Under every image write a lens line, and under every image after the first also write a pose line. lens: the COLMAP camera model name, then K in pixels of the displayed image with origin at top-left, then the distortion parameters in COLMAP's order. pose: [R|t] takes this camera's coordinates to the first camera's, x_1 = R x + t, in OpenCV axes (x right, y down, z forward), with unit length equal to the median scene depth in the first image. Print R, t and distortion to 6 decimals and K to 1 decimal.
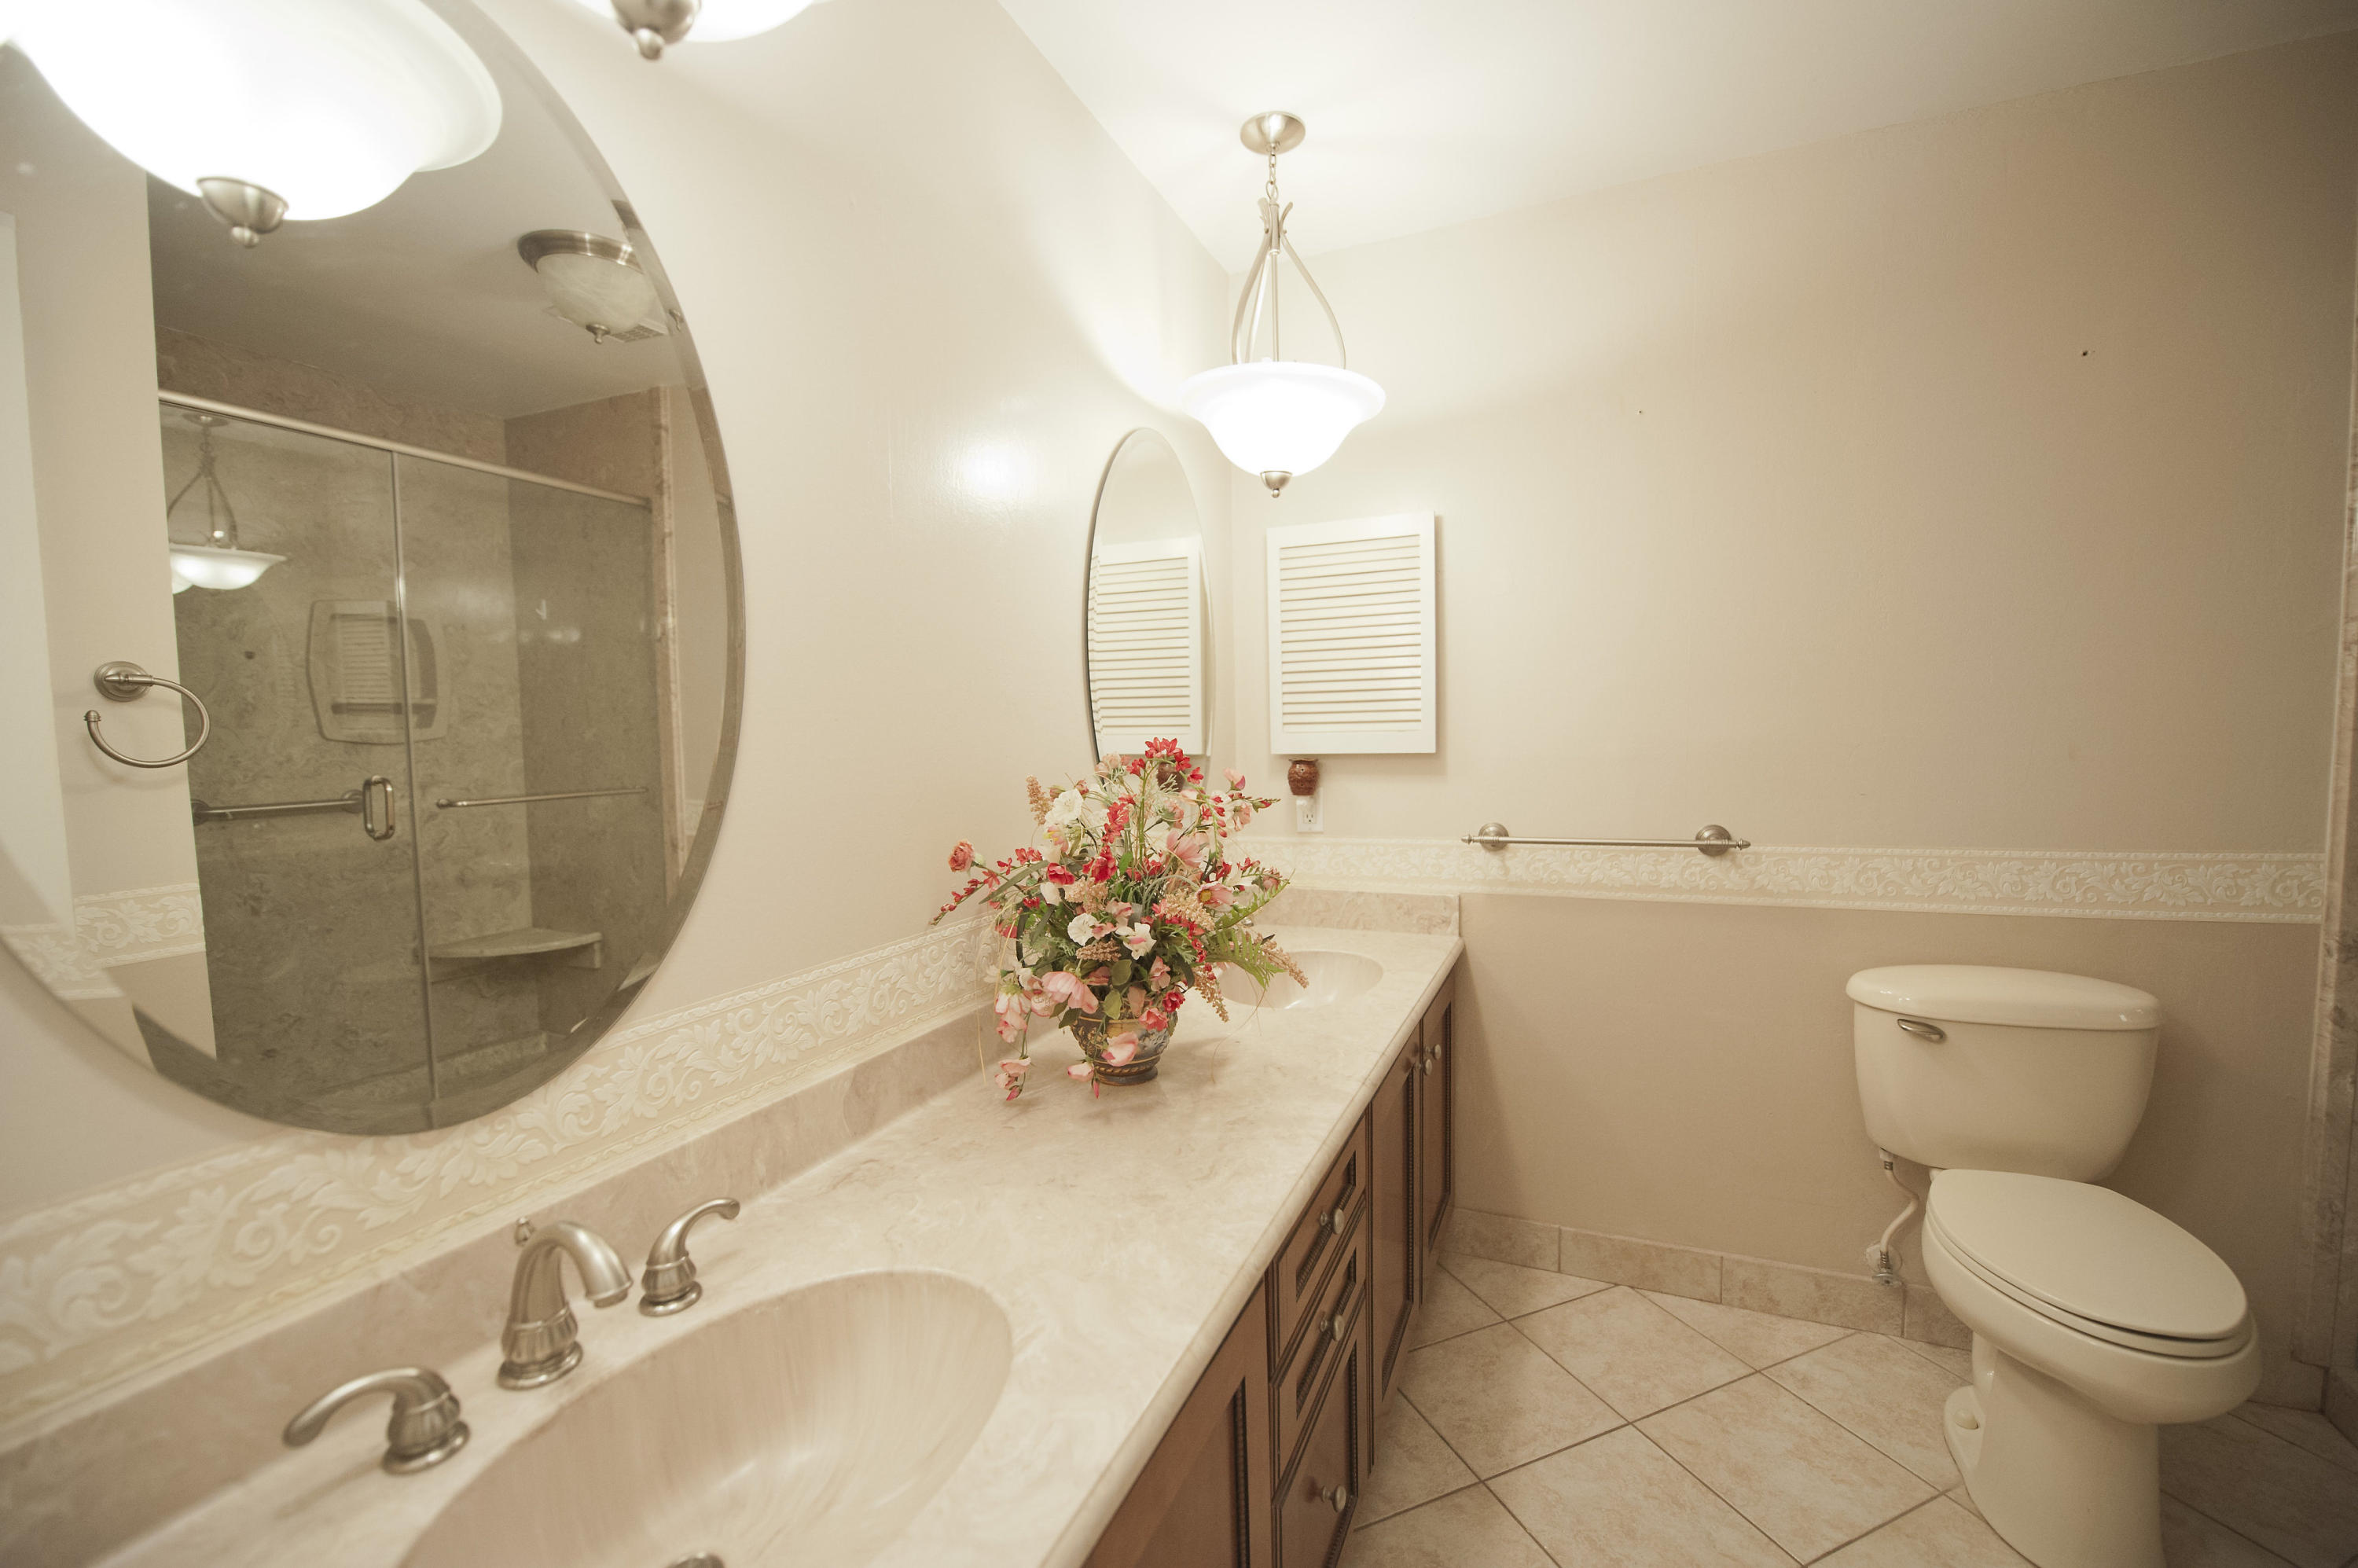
lens RADIAL K [[959.1, 0, 1182.8], [0, 959.1, 782.8], [0, 0, 1]] dist [-0.015648, -0.001832]
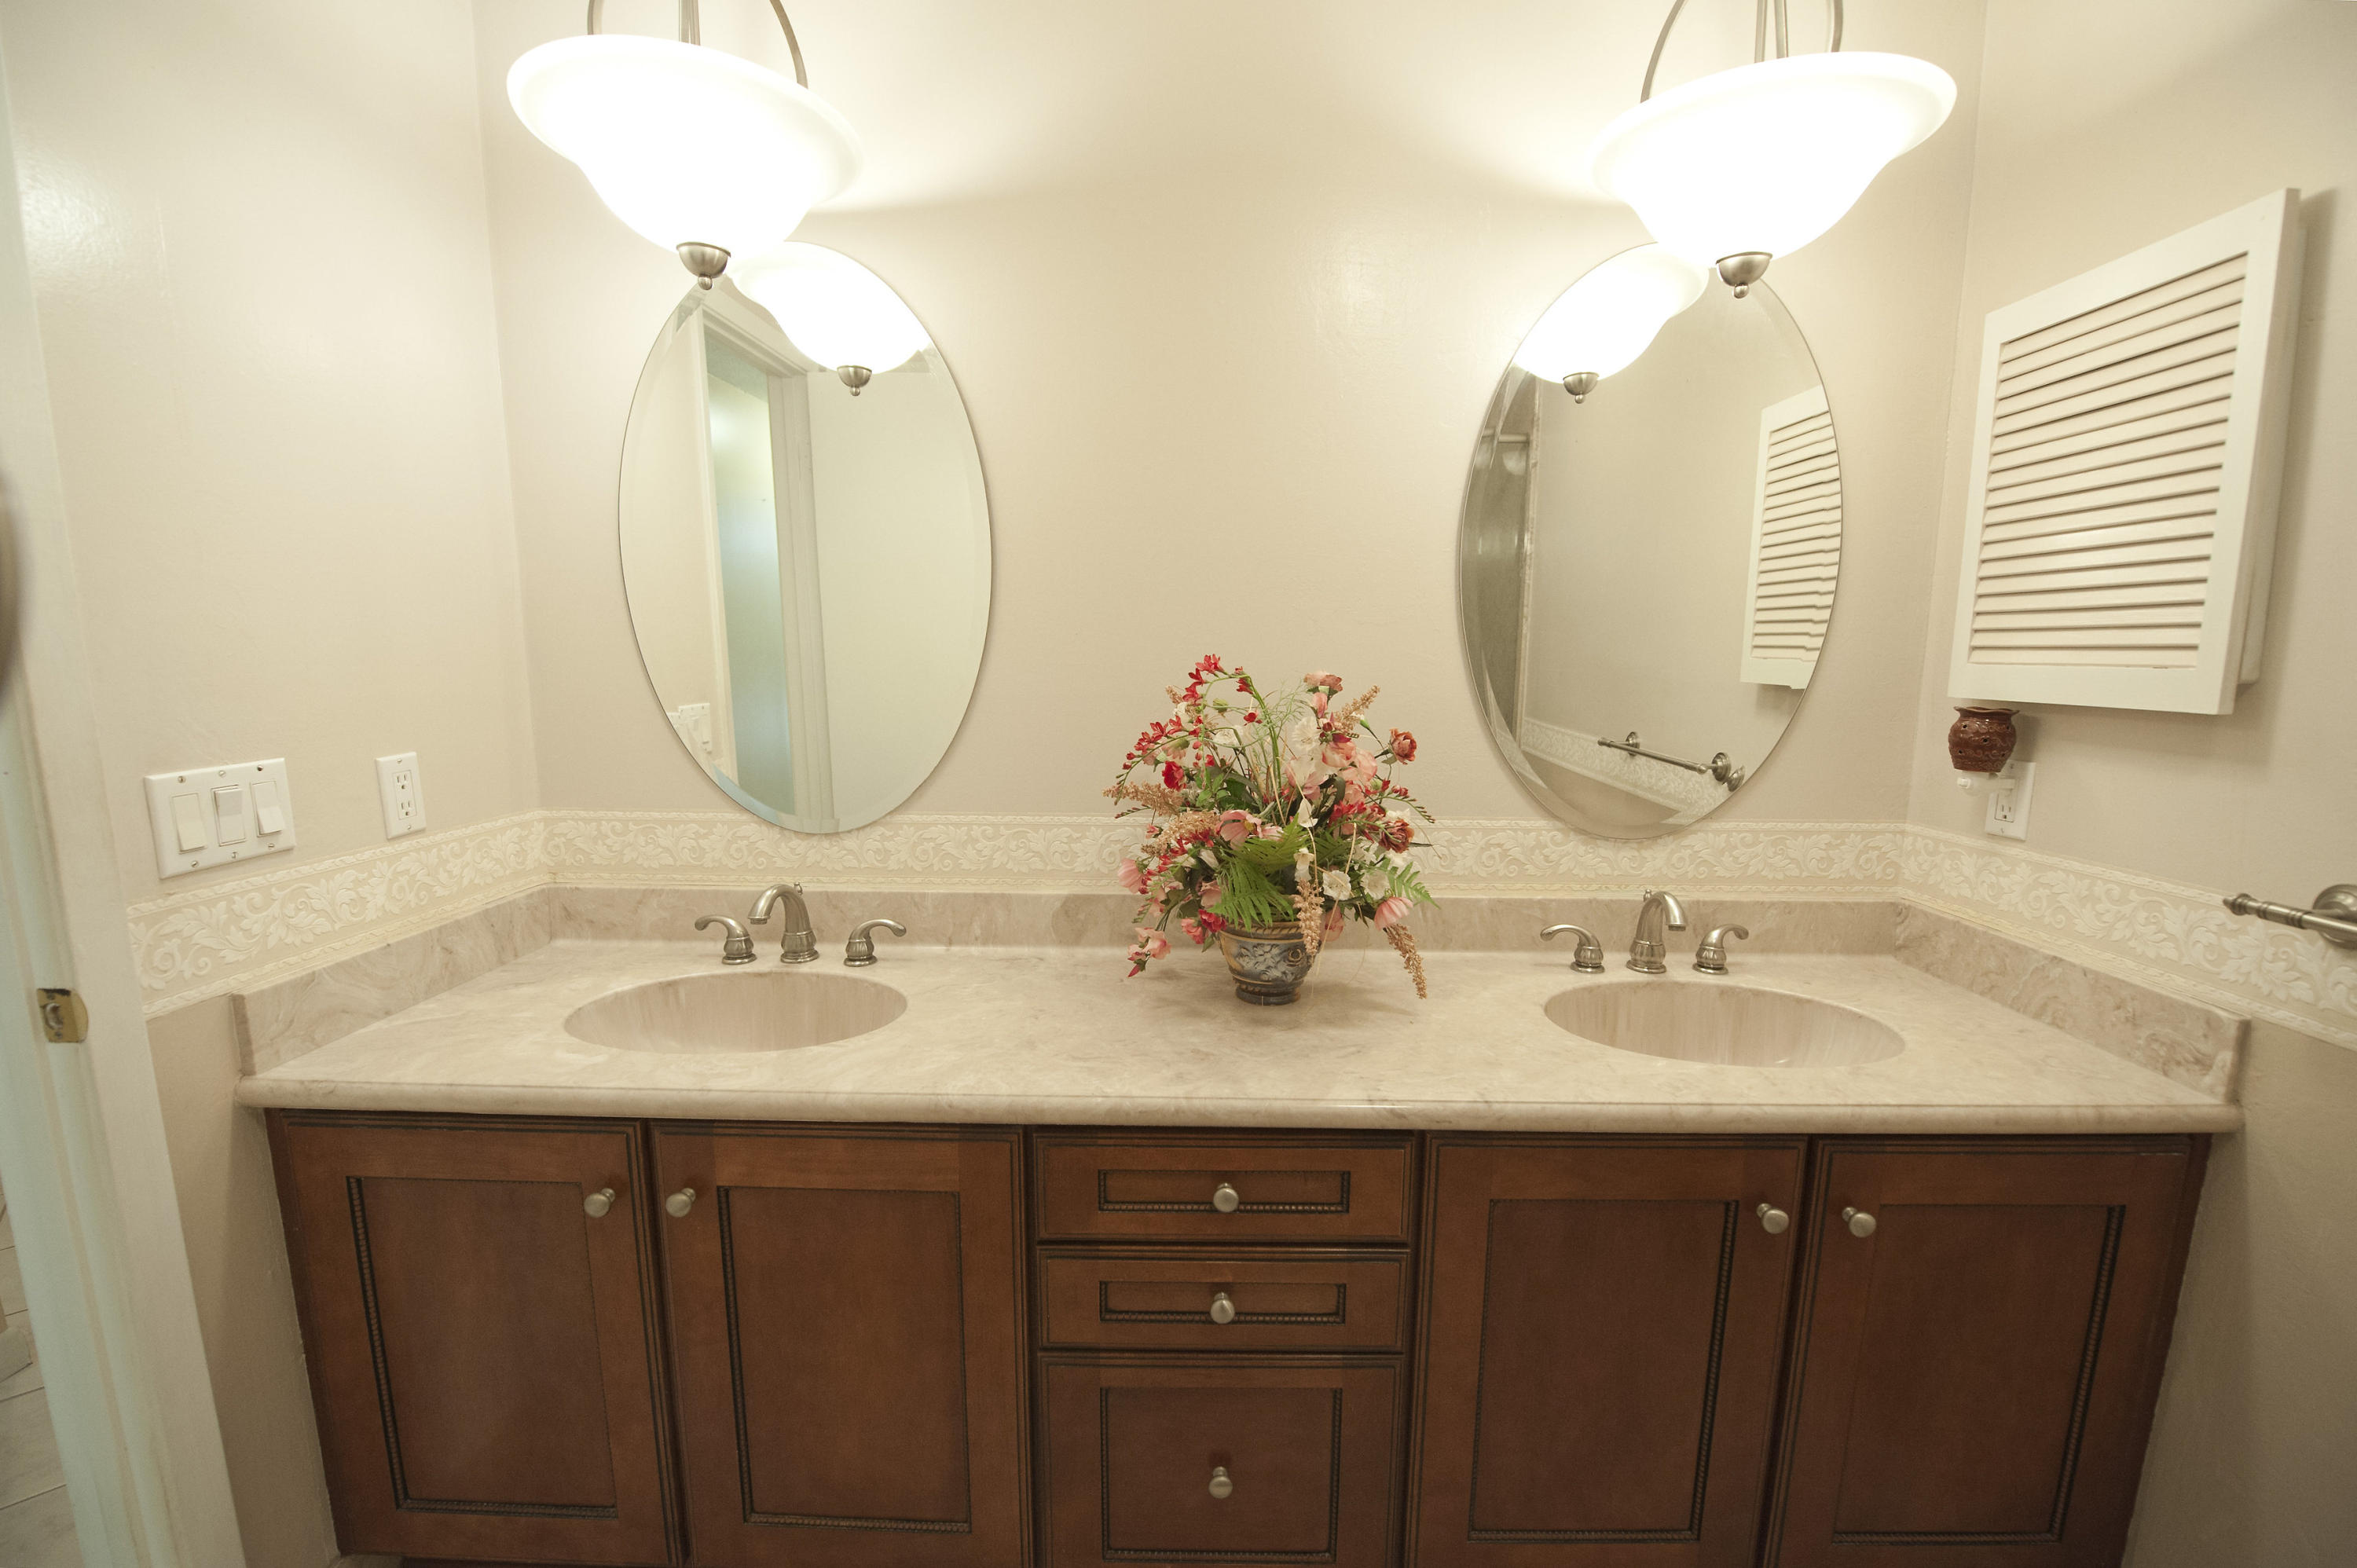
lens RADIAL K [[958.7, 0, 1184.8], [0, 958.7, 790.7], [0, 0, 1]] dist [-0.015648, -0.001832]
pose [[0.377665, 0.151257, -0.913505, 0.498485], [-0.066590, 0.988450, 0.136137, -0.022801], [0.923545, 0.009416, 0.383375, 0.338404]]
